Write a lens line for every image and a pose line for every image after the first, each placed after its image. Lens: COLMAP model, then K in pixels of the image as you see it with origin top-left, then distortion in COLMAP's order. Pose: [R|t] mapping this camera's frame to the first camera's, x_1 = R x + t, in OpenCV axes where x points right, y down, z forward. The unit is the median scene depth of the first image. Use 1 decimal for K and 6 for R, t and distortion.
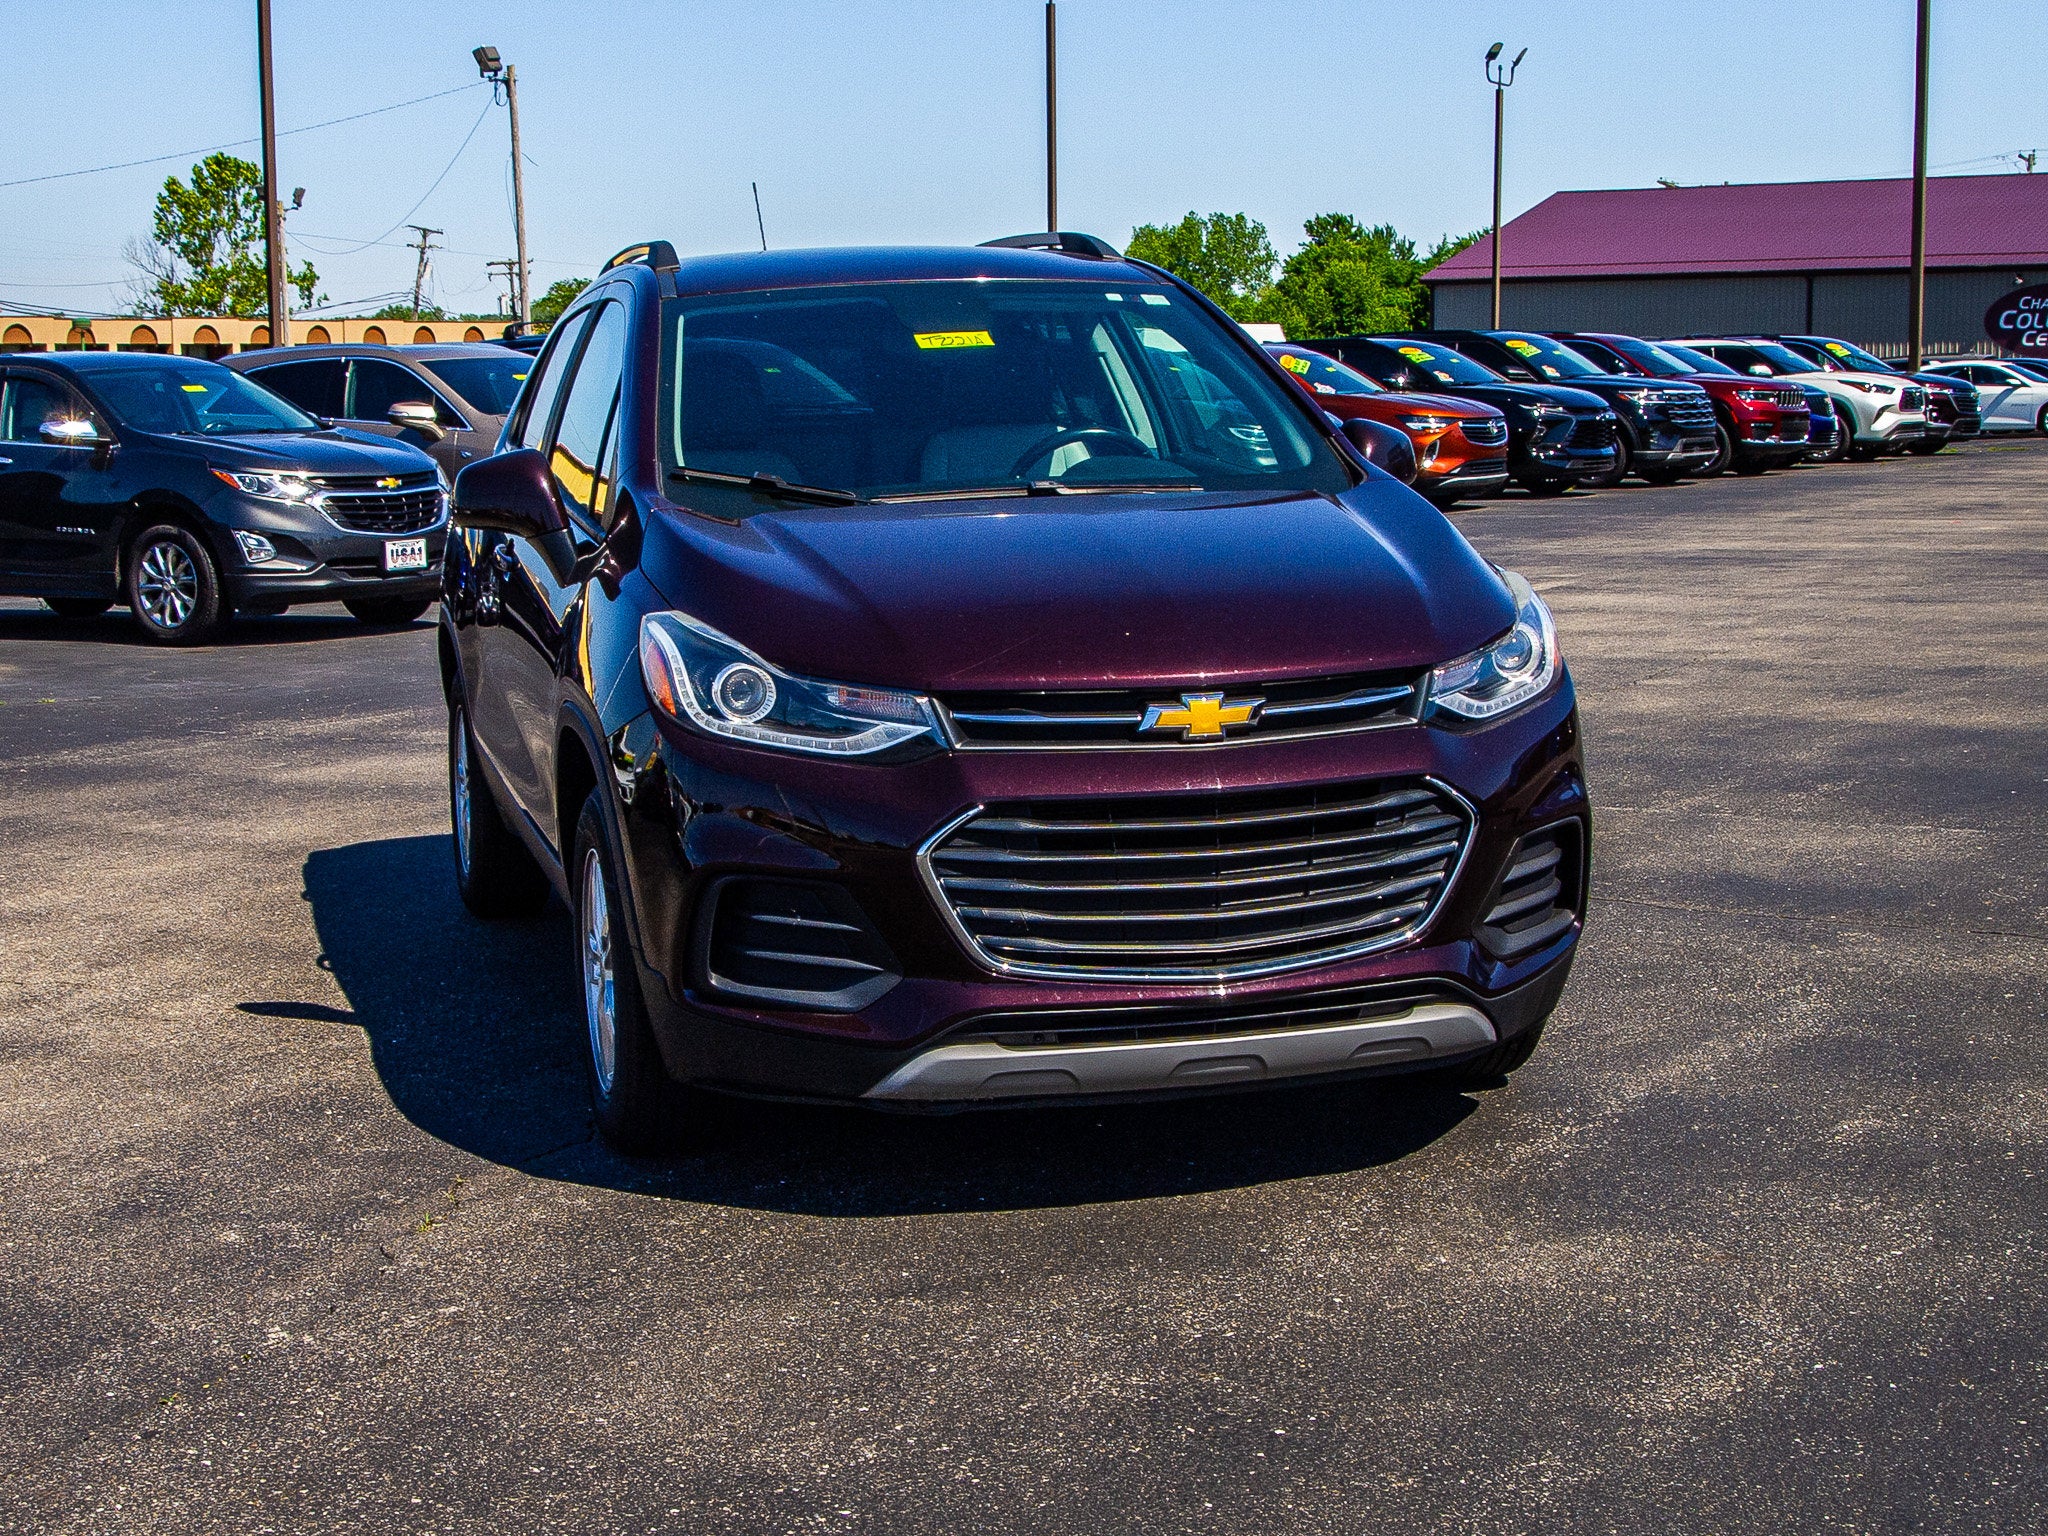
lens RADIAL K [[3518.5, 0, 1088.5], [0, 3518.5, 774.2], [0, 0, 1]] dist [-0.038866, -0.158138]
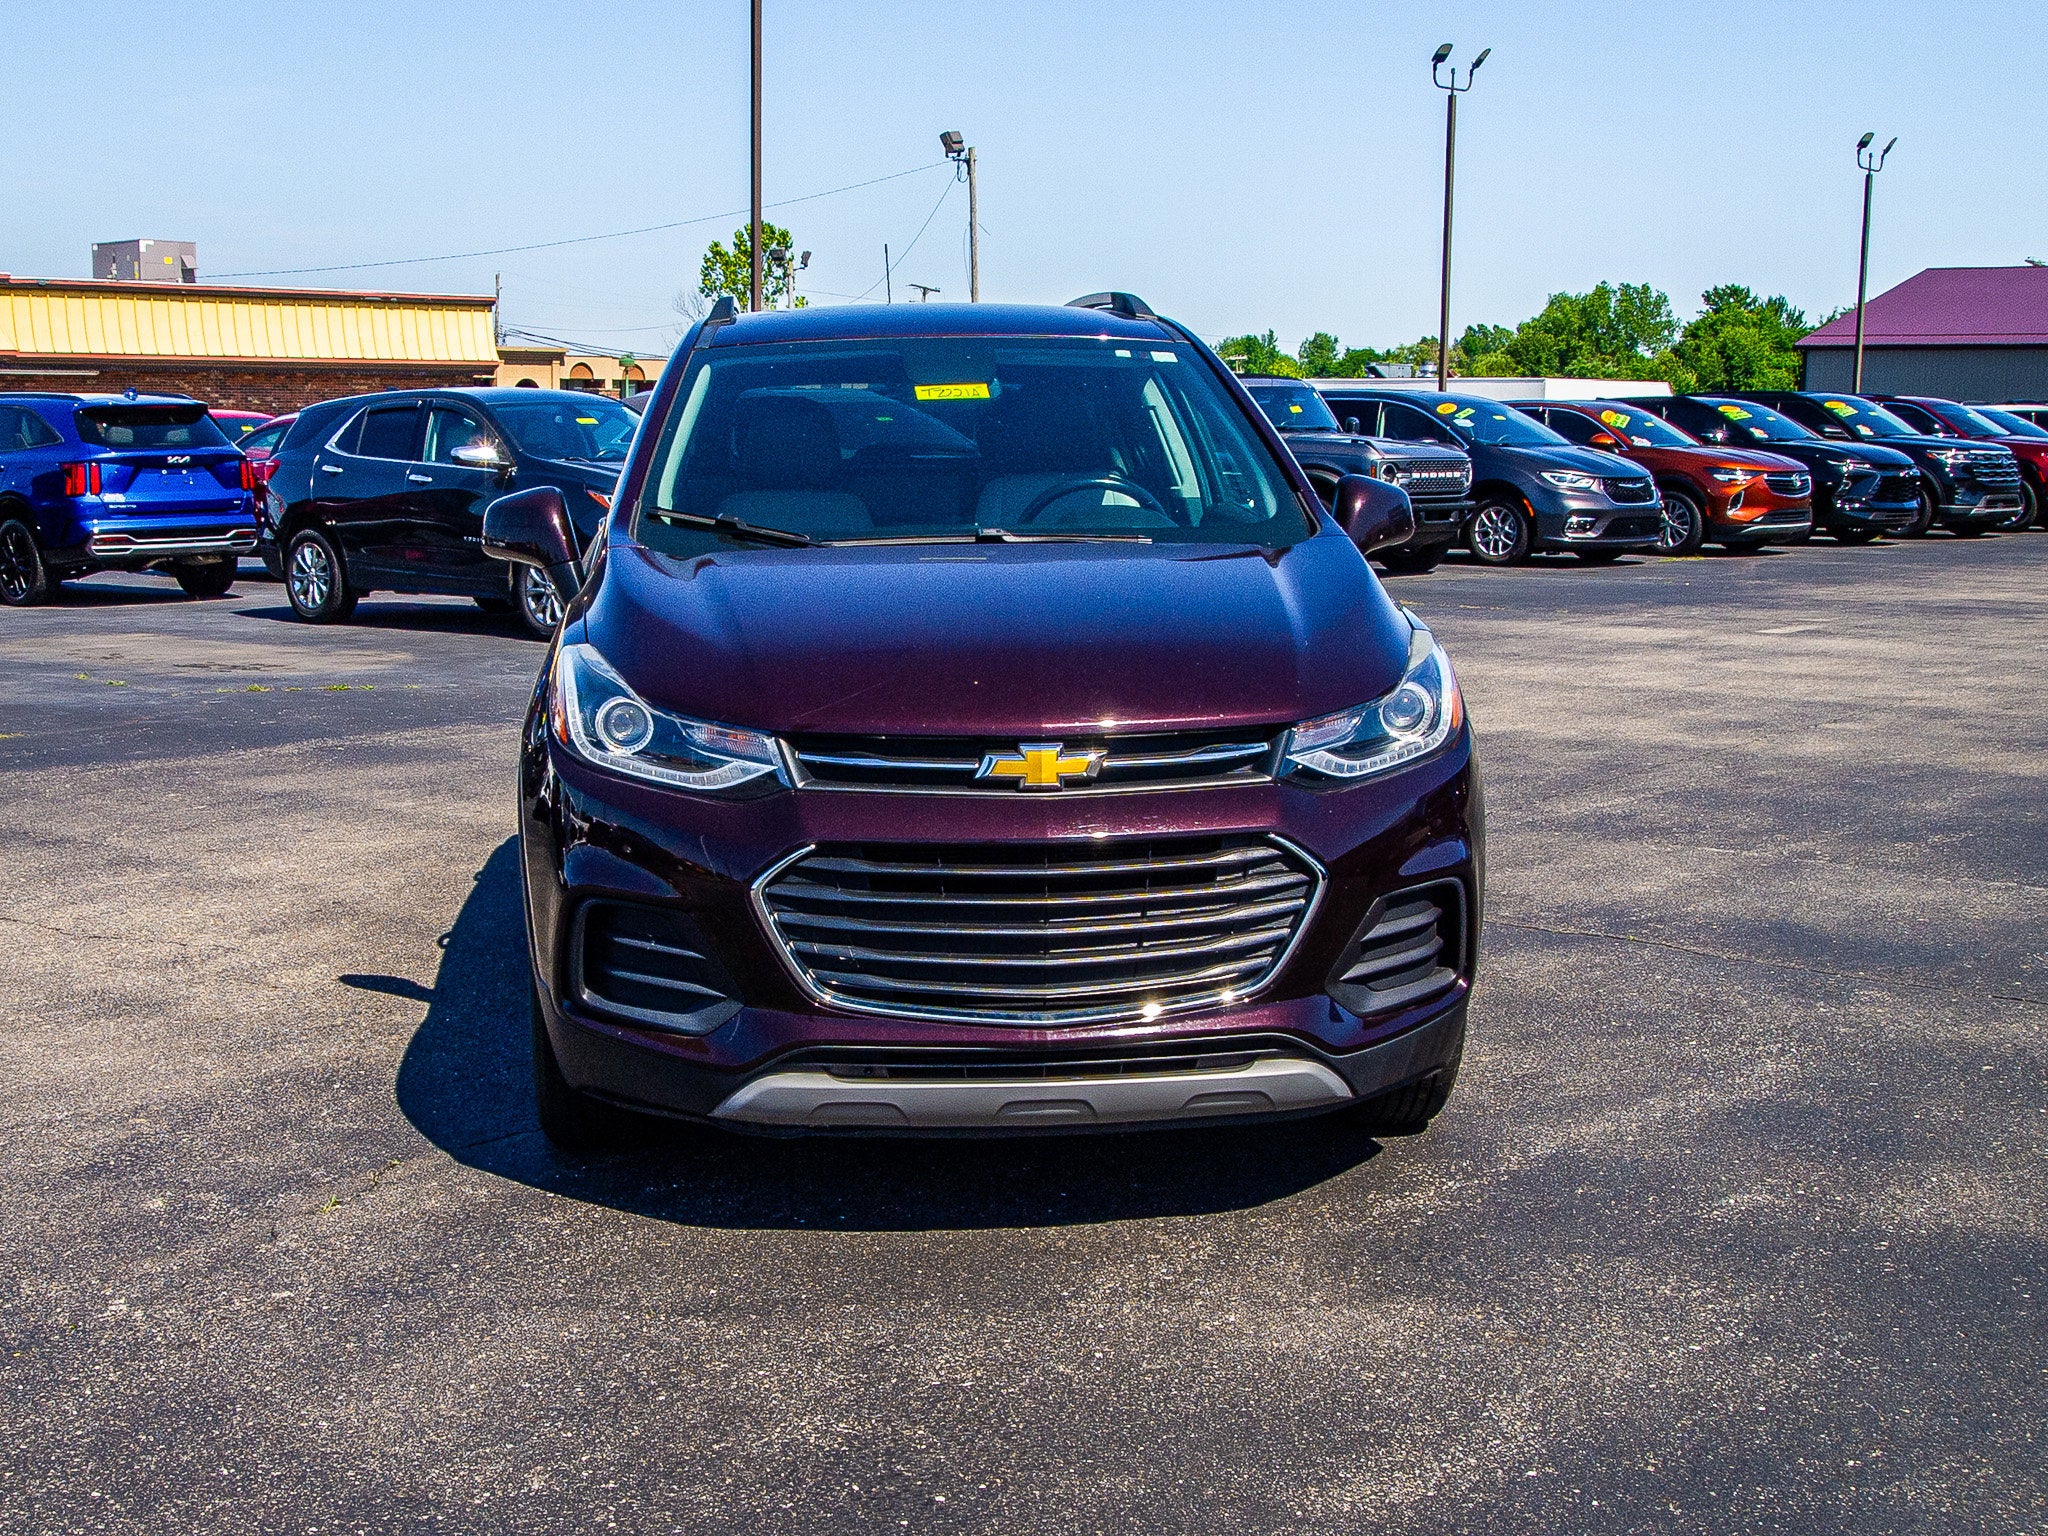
lens RADIAL K [[2949.4, 0, 1021.7], [0, 2949.4, 809.9], [0, 0, 1]] dist [-0.044232, -0.103500]
pose [[0.979276, 0.045456, -0.197363, 0.152569], [-0.041563, 0.998852, 0.023825, -0.018635], [0.198219, -0.015129, 0.980041, 0.124962]]
